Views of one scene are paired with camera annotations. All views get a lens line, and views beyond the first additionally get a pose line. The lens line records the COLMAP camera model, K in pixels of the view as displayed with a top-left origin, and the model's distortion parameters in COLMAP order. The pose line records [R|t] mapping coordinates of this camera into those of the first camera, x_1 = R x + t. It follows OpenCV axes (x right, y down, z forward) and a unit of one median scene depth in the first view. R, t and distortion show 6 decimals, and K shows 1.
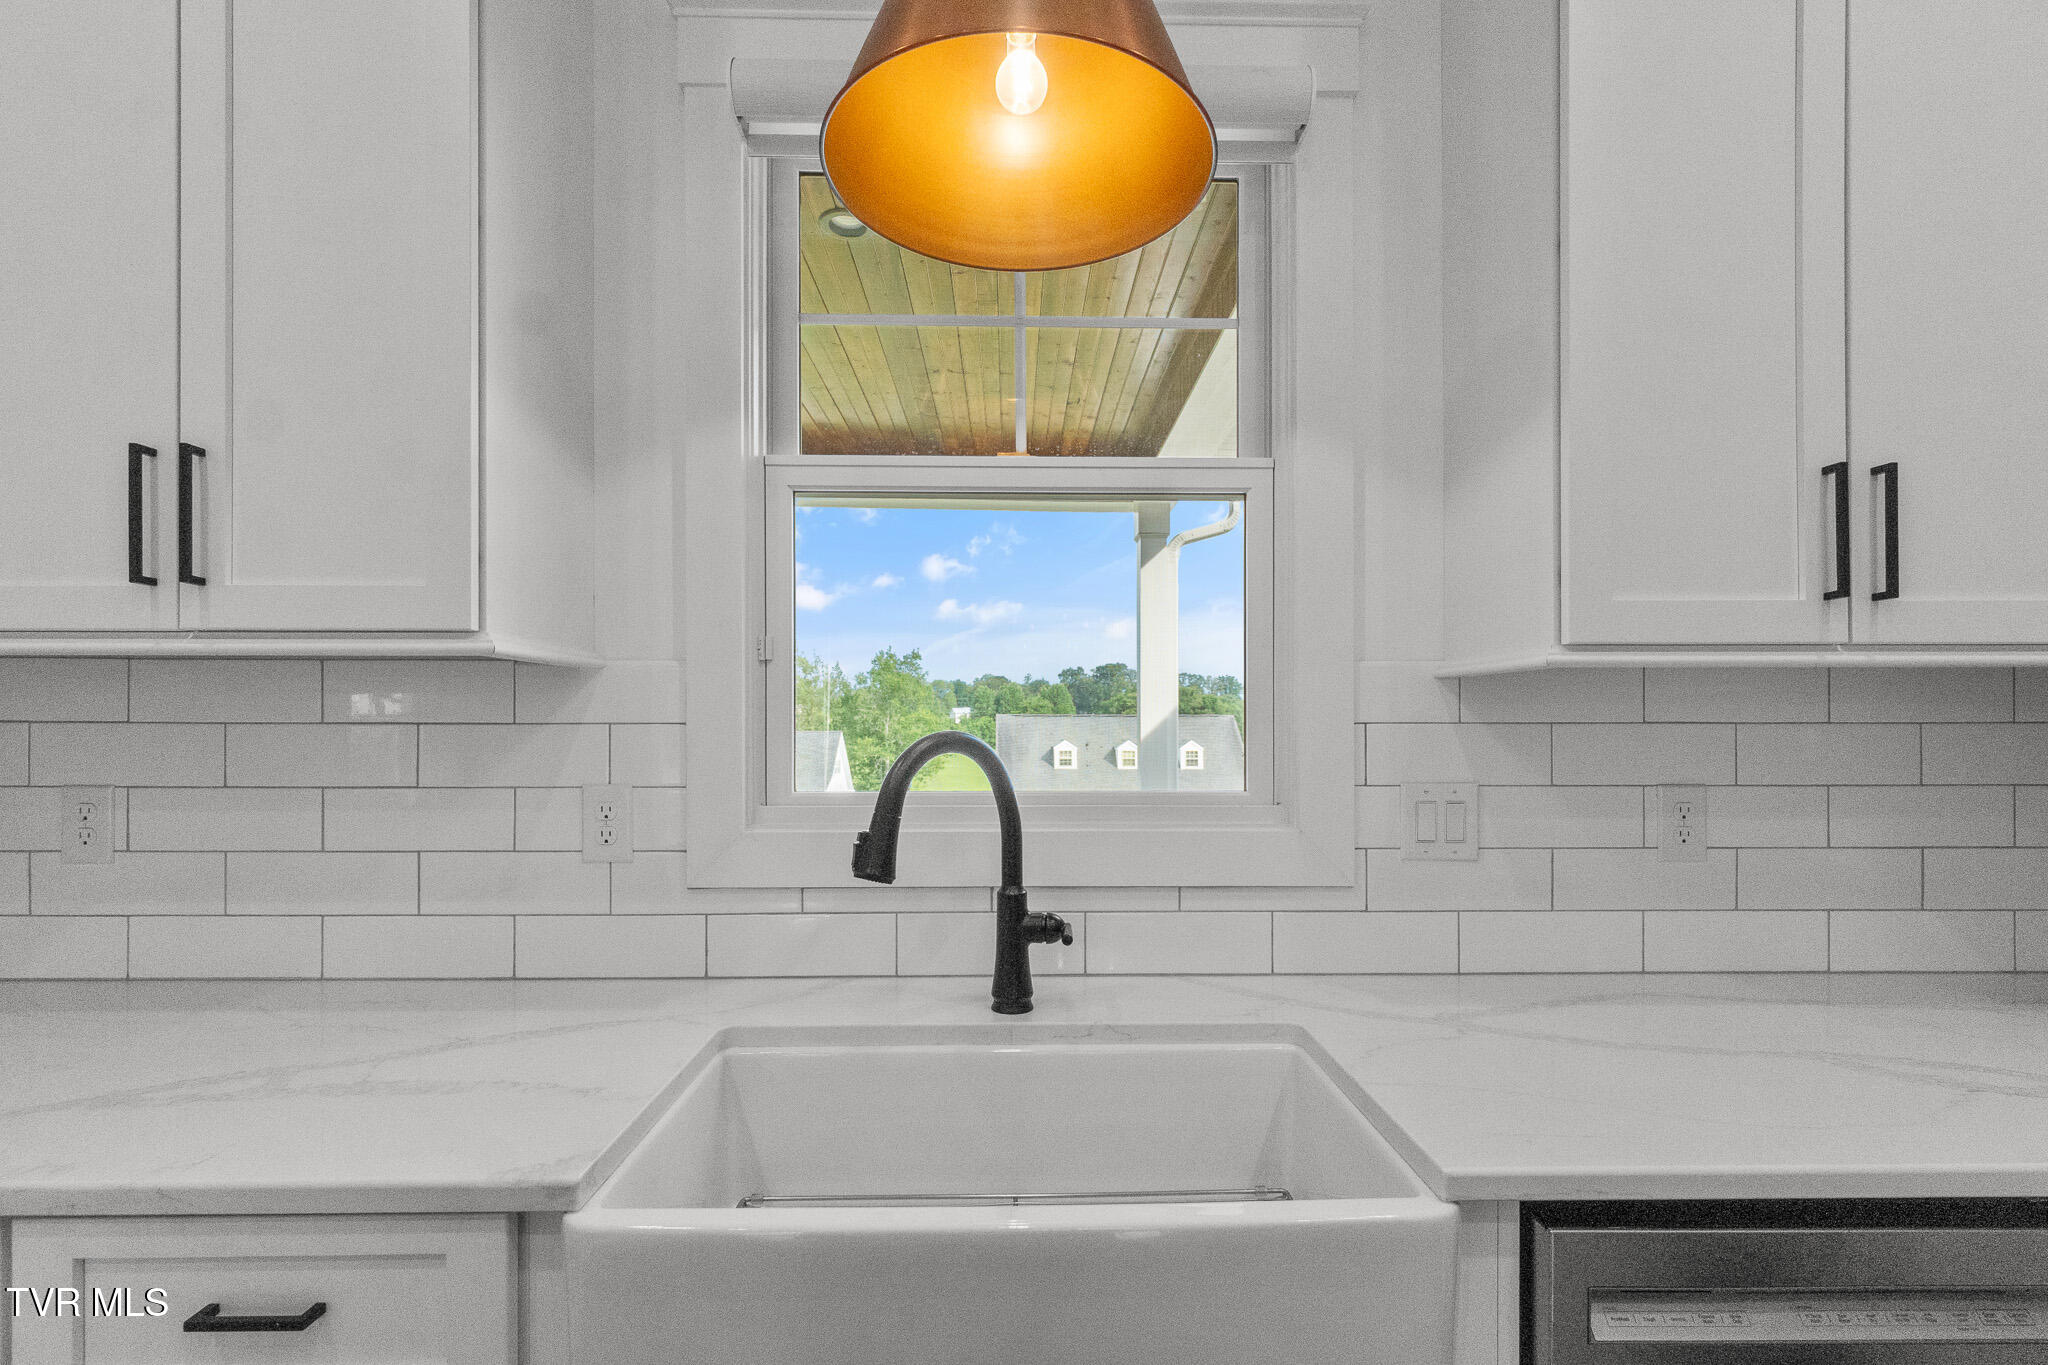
lens RADIAL K [[902.8, 0, 1042.8], [0, 902.8, 735.4], [0, 0, 1]] dist [0.001169, -0.000027]
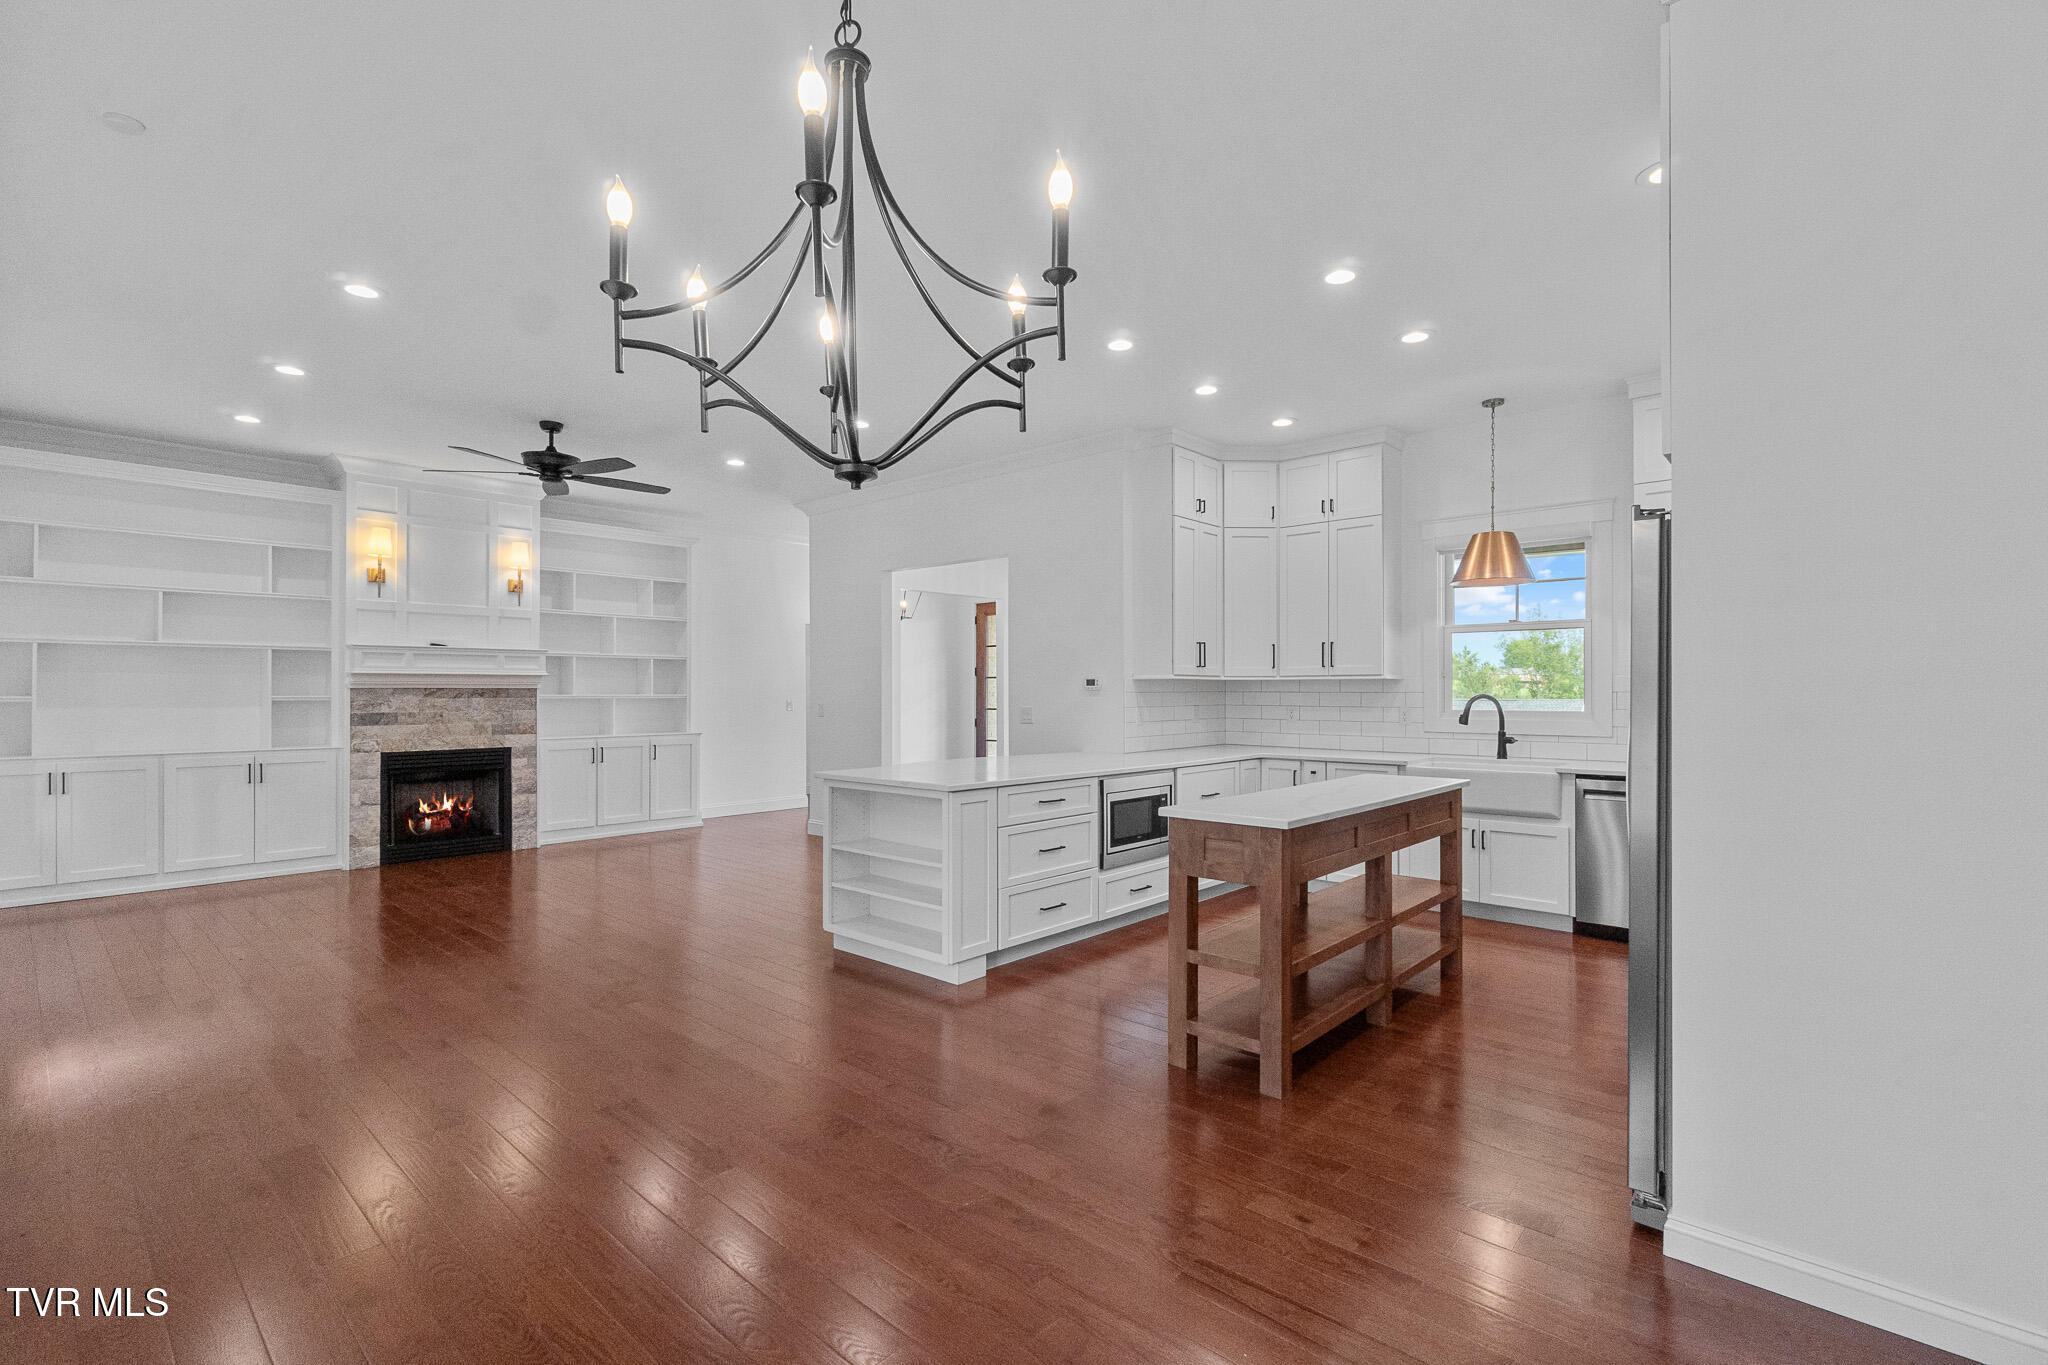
lens RADIAL K [[902.8, 0, 1023.7], [0, 902.8, 692.6], [0, 0, 1]] dist [0.001169, -0.000027]
pose [[0.720363, 0.005801, -0.693573, 1.323915], [-0.000769, 0.999971, 0.007565, -0.048735], [0.693597, -0.004916, 0.720347, -3.736142]]
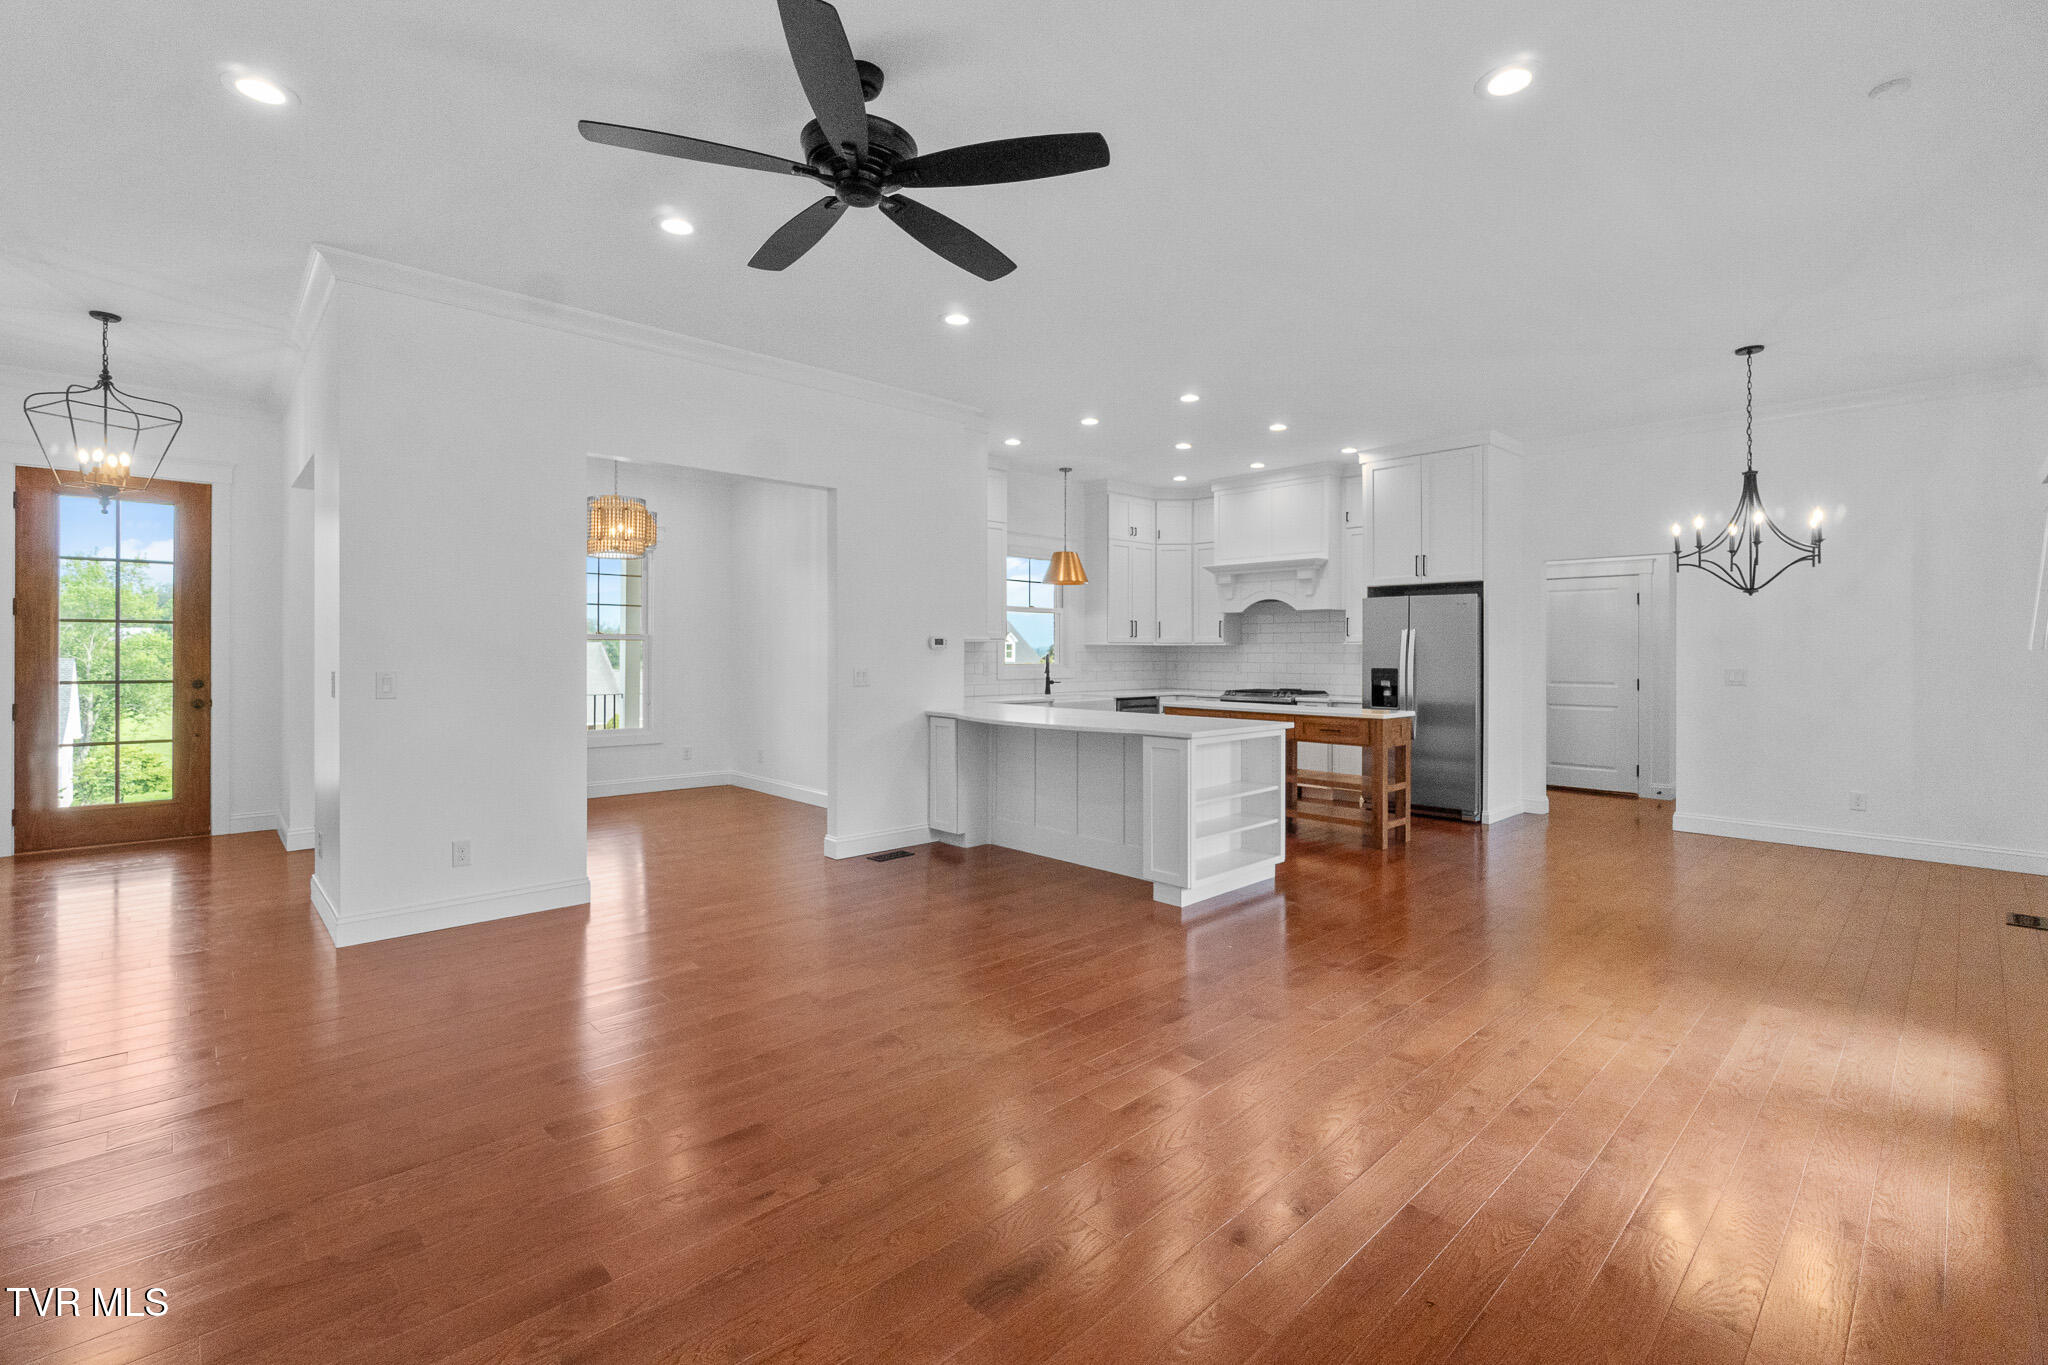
lens RADIAL K [[902.8, 0, 1006.2], [0, 902.8, 654.7], [0, 0, 1]] dist [0.001169, -0.000027]
pose [[0.755011, 0.005606, 0.655688, -4.762894], [-0.010660, 0.999936, 0.003726, -0.019652], [-0.655625, -0.009802, 0.755023, -3.959443]]
